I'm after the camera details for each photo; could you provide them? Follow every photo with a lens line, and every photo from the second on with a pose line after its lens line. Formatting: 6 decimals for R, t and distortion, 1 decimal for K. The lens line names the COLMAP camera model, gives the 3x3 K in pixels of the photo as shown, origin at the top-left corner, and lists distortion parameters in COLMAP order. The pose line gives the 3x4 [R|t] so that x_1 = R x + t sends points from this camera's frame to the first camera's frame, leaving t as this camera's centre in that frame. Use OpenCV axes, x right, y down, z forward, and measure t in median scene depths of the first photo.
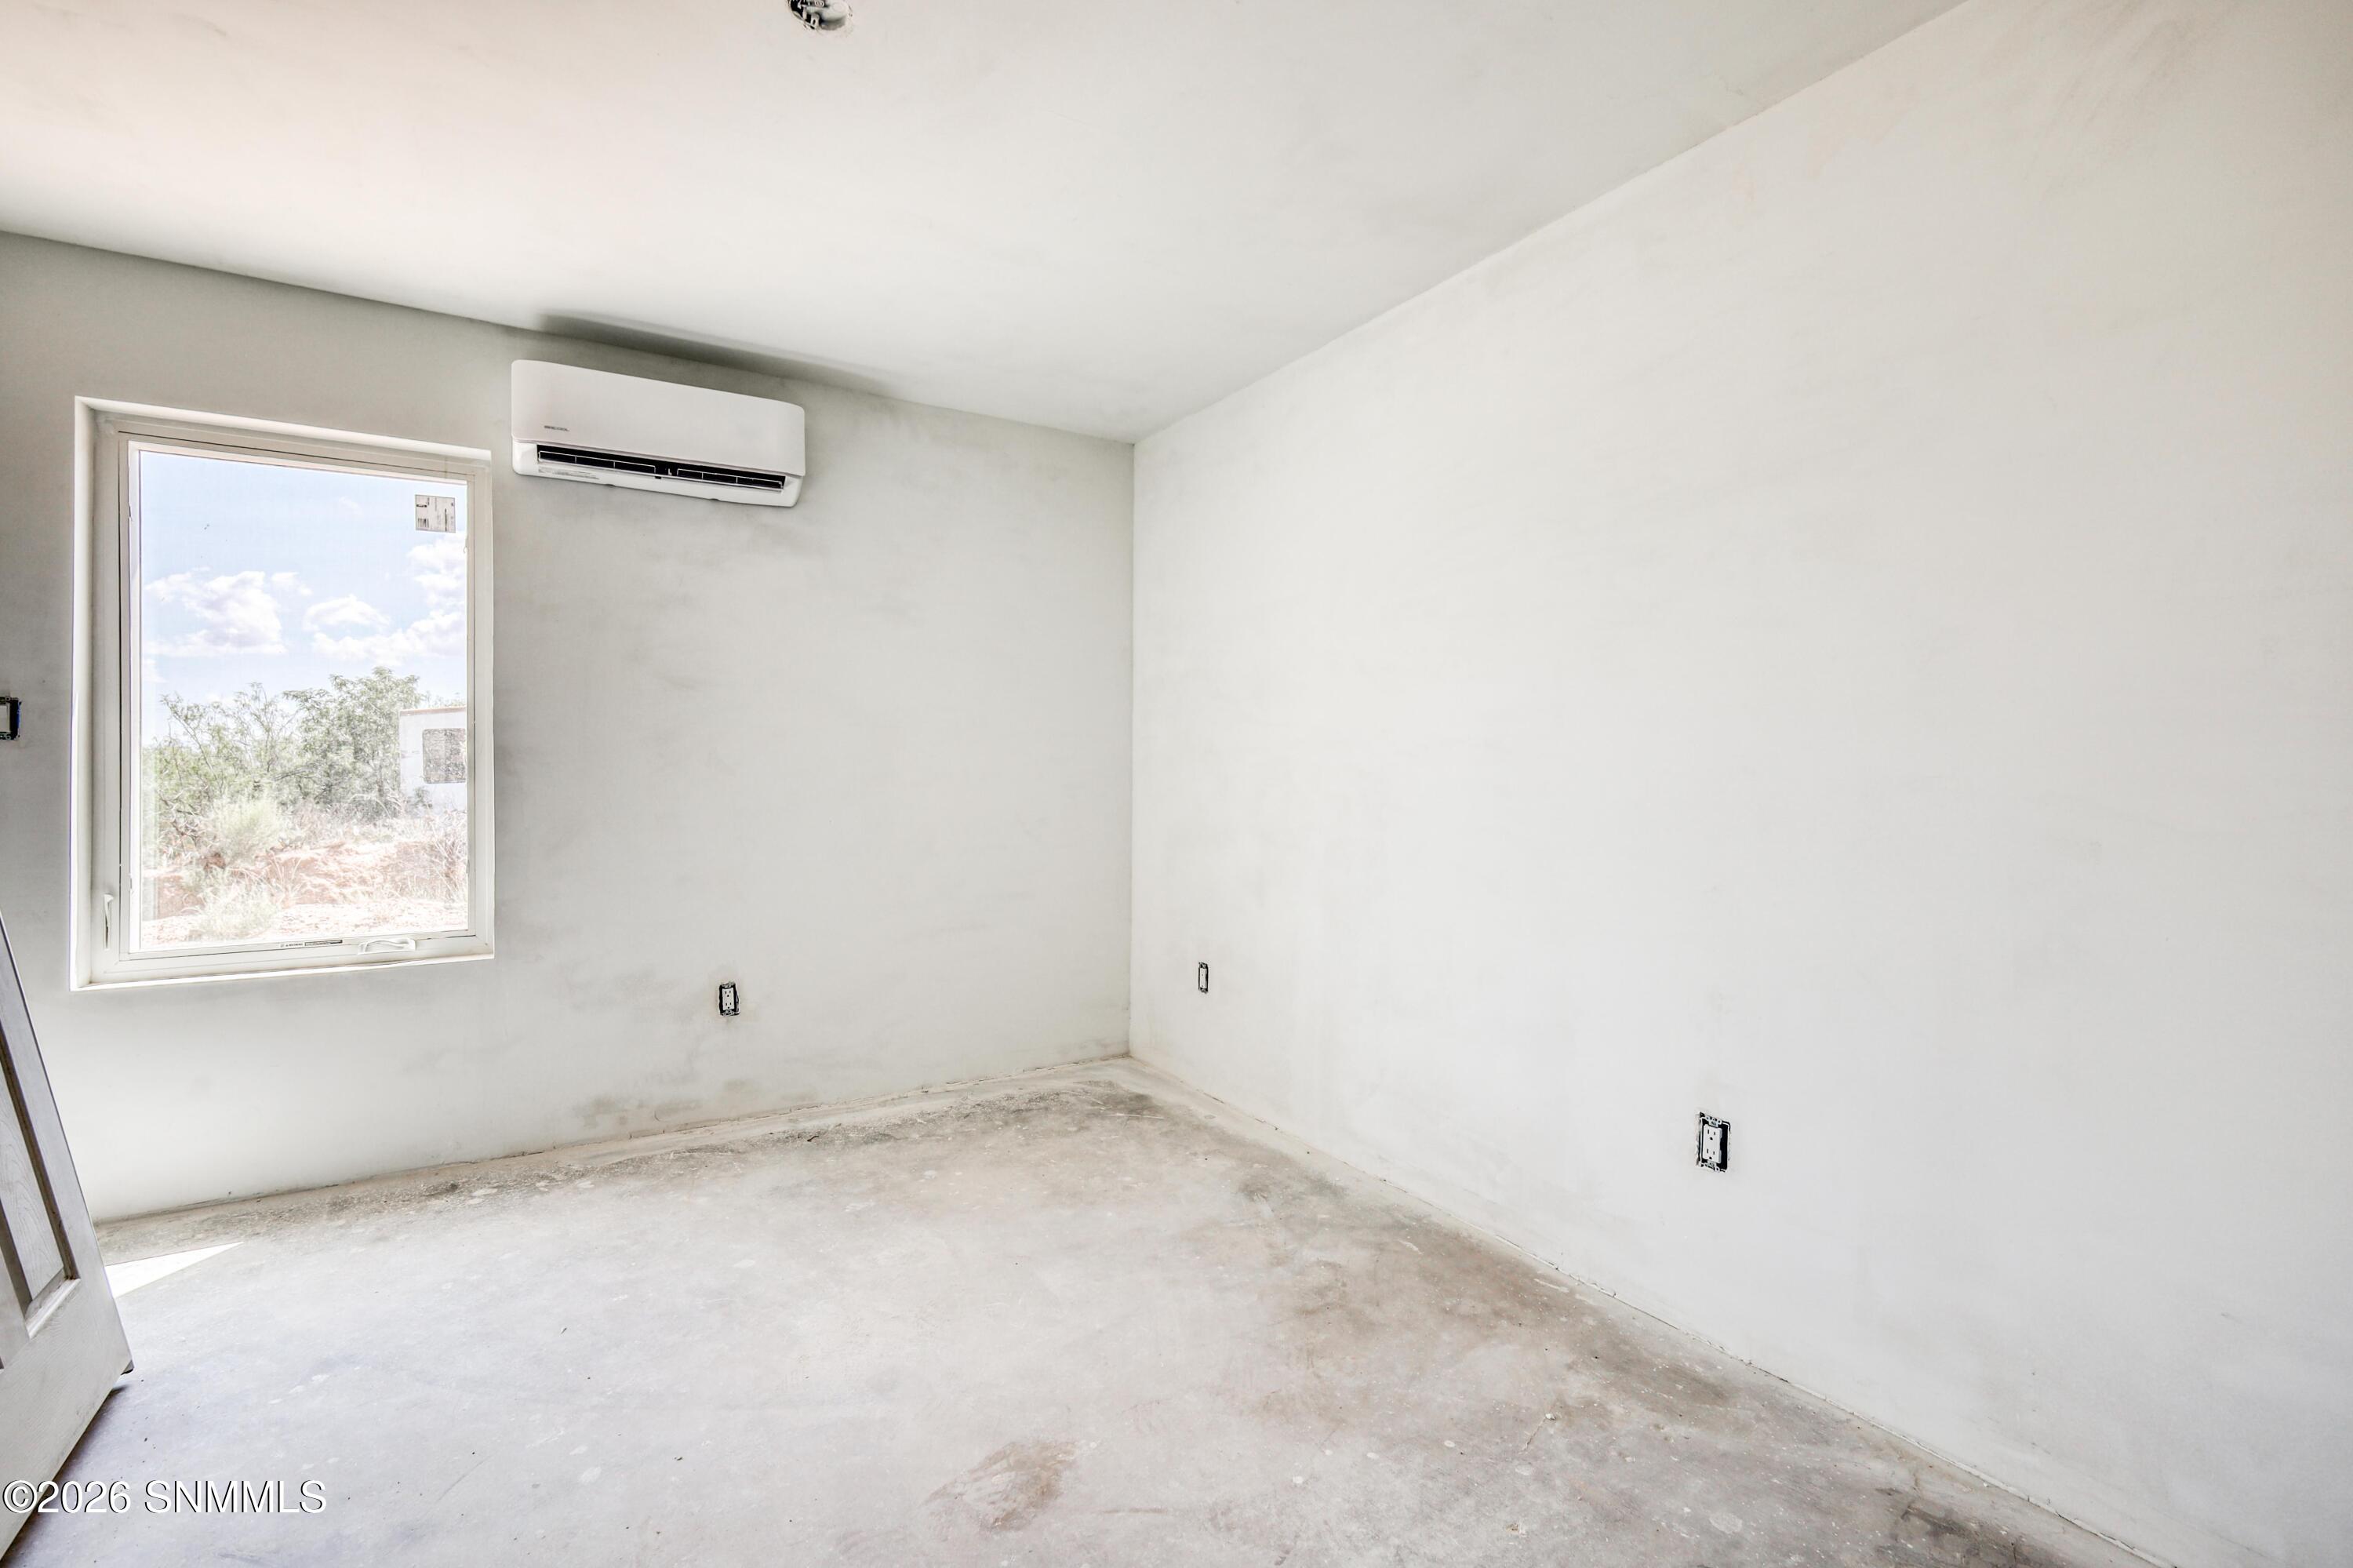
lens RADIAL K [[1037.1, 0, 1159.4], [0, 1037.1, 766.6], [0, 0, 1]] dist [0.004724, -0.000108]
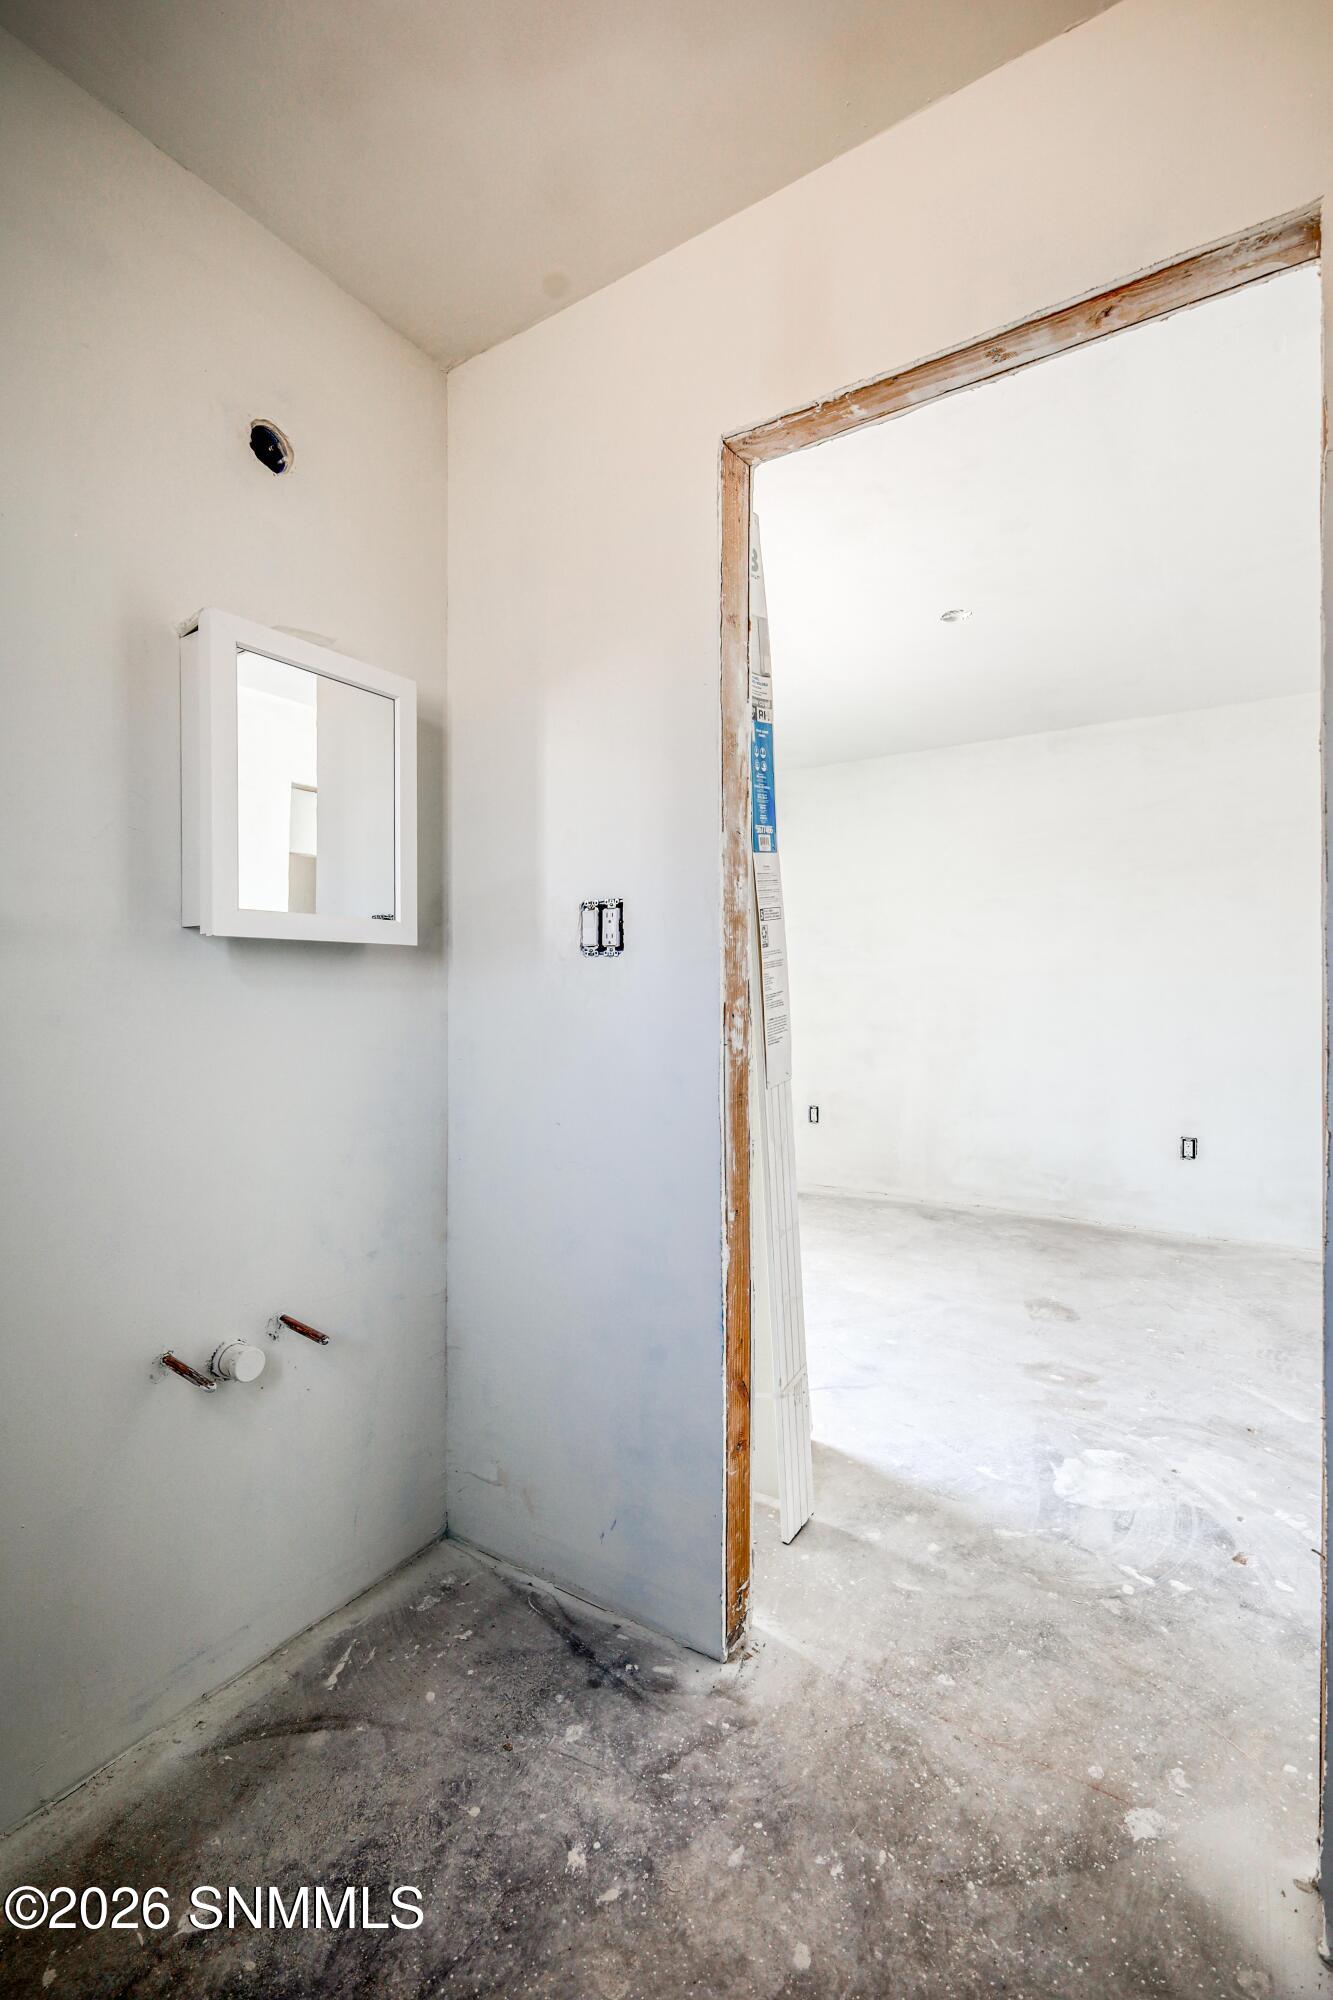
lens RADIAL K [[881.4, 0, 657.8], [0, 881.4, 982.4], [0, 0, 1]] dist [0.004724, -0.000108]
pose [[0.904300, 0.002834, 0.426889, -0.955341], [-0.000727, 0.999987, -0.005099, 0.002413], [-0.426898, 0.004301, 0.904290, -0.191279]]
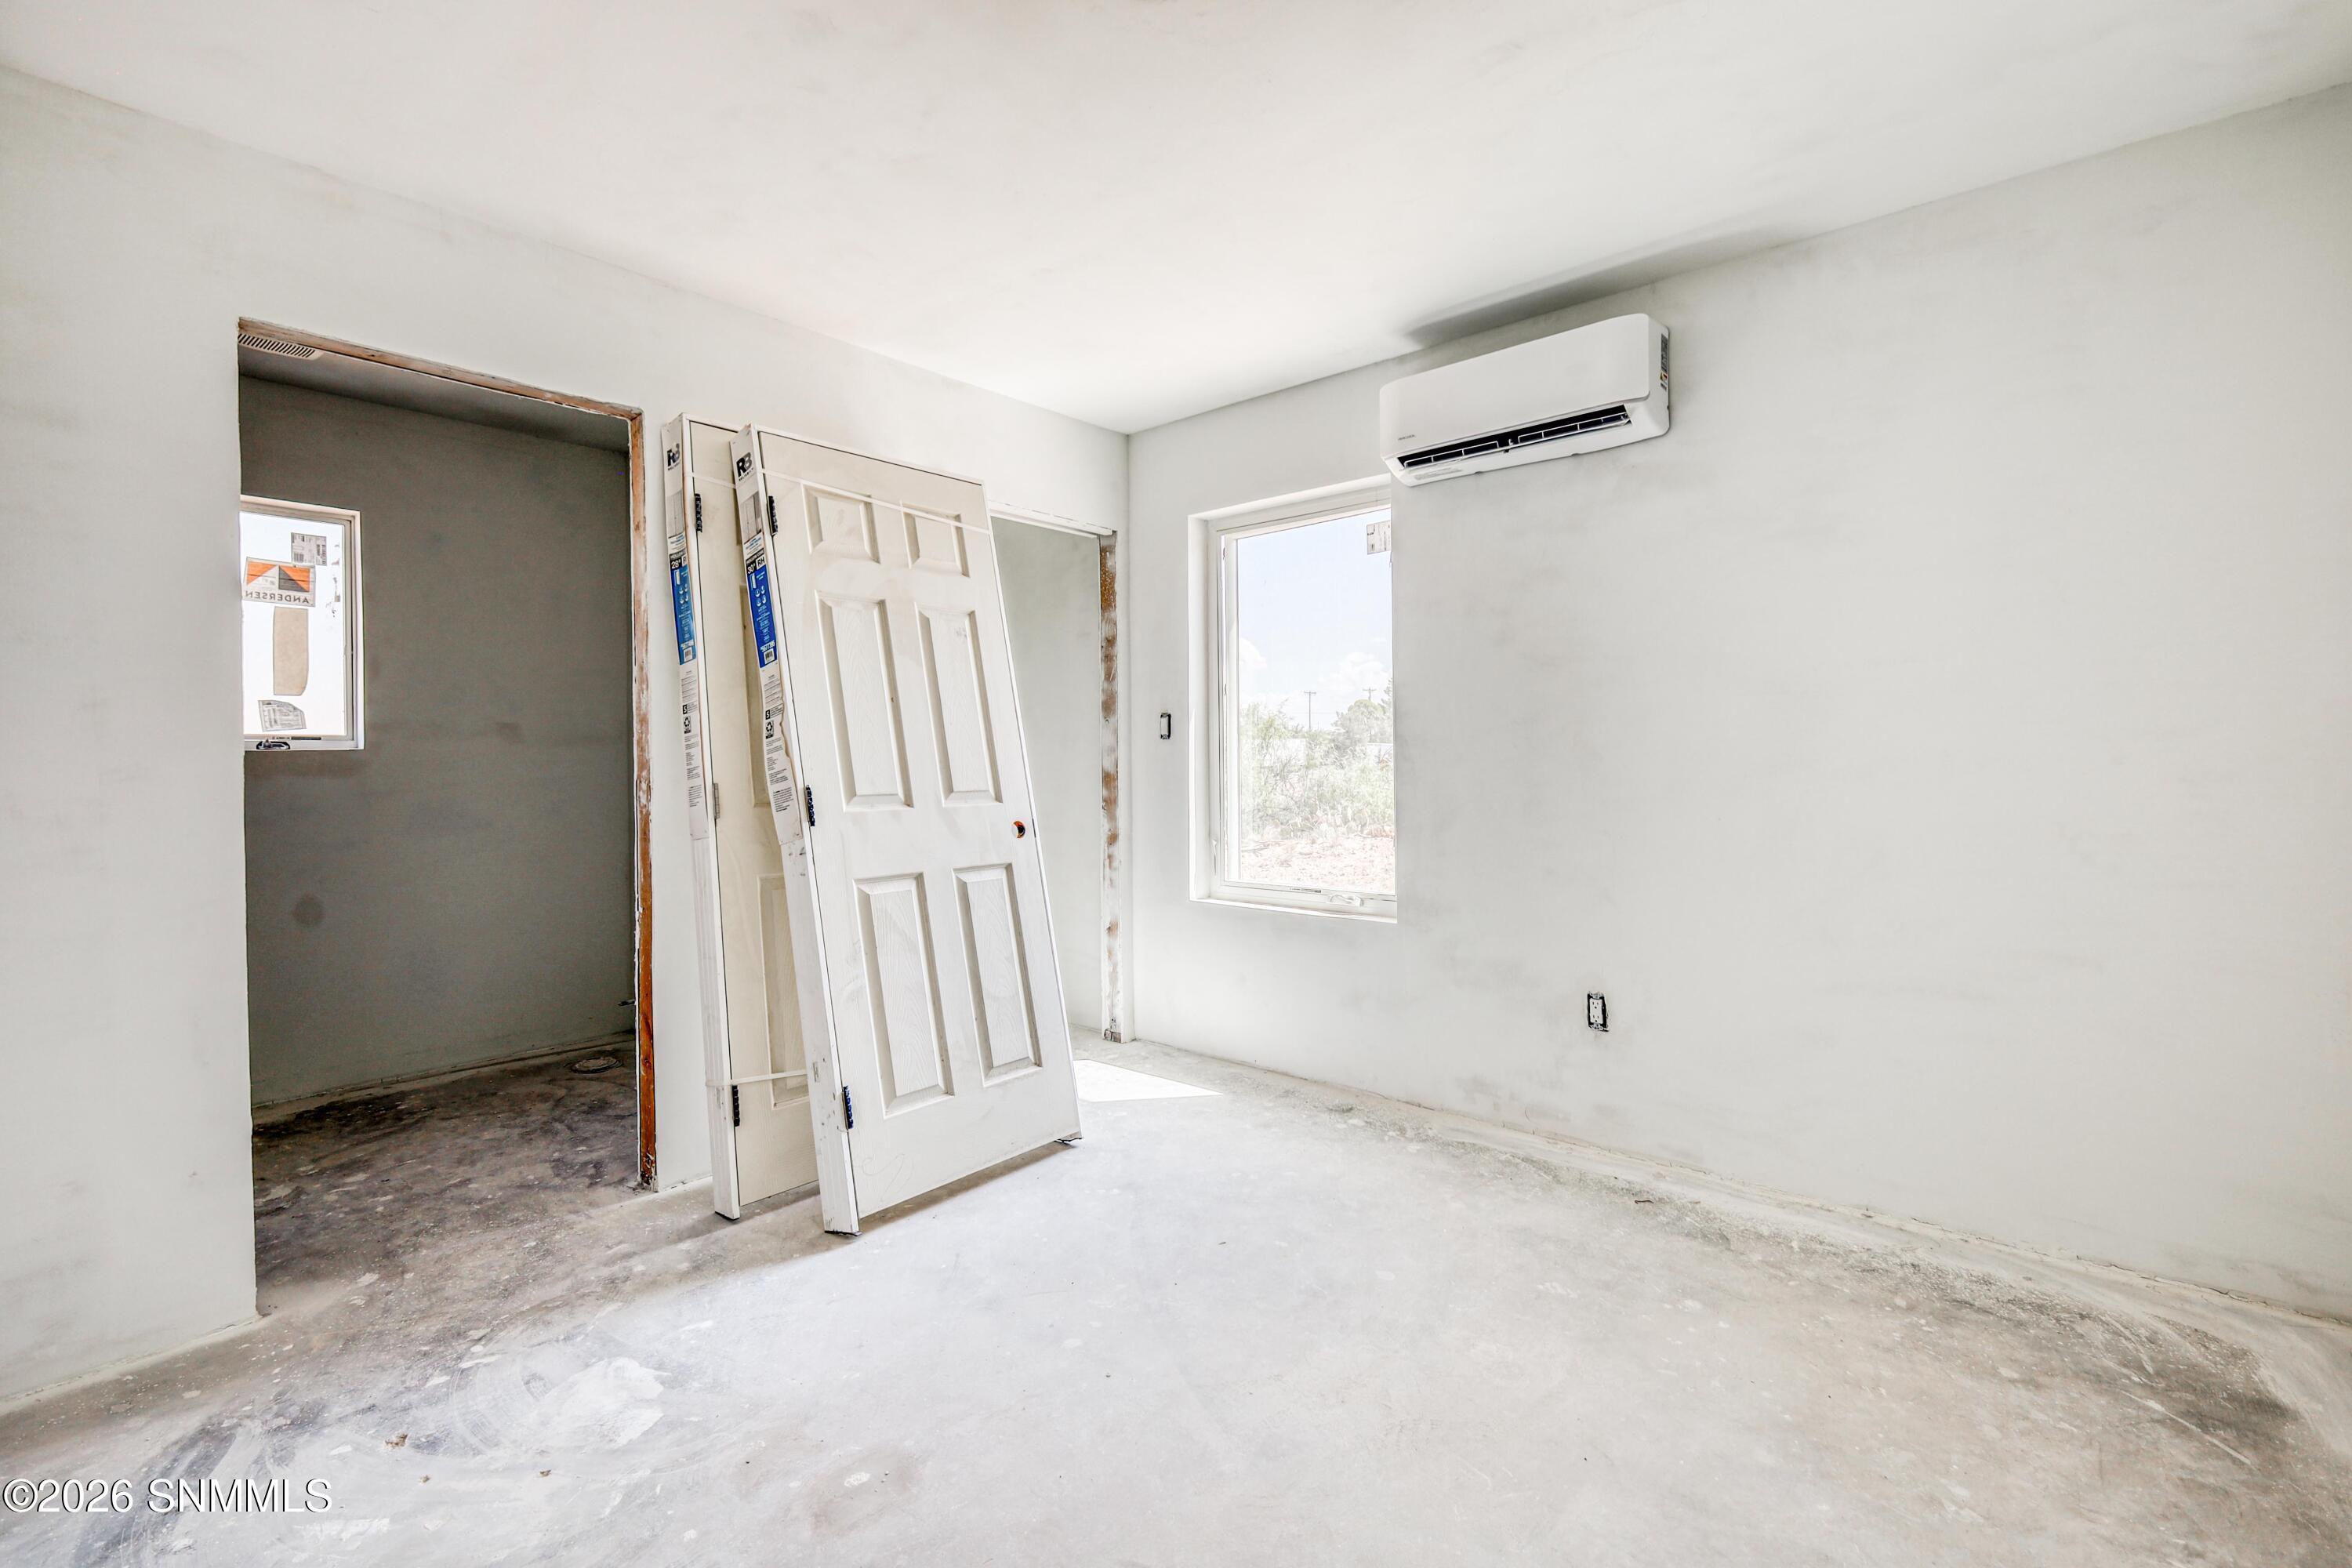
lens RADIAL K [[1036.6, 0, 1154.8], [0, 1036.6, 762.9], [0, 0, 1]] dist [0.004724, -0.000108]
pose [[0.304748, 0.000850, -0.952433, 0.358198], [0.012023, 0.999916, 0.004739, 0.002515], [0.952357, -0.012895, 0.304712, 0.419392]]
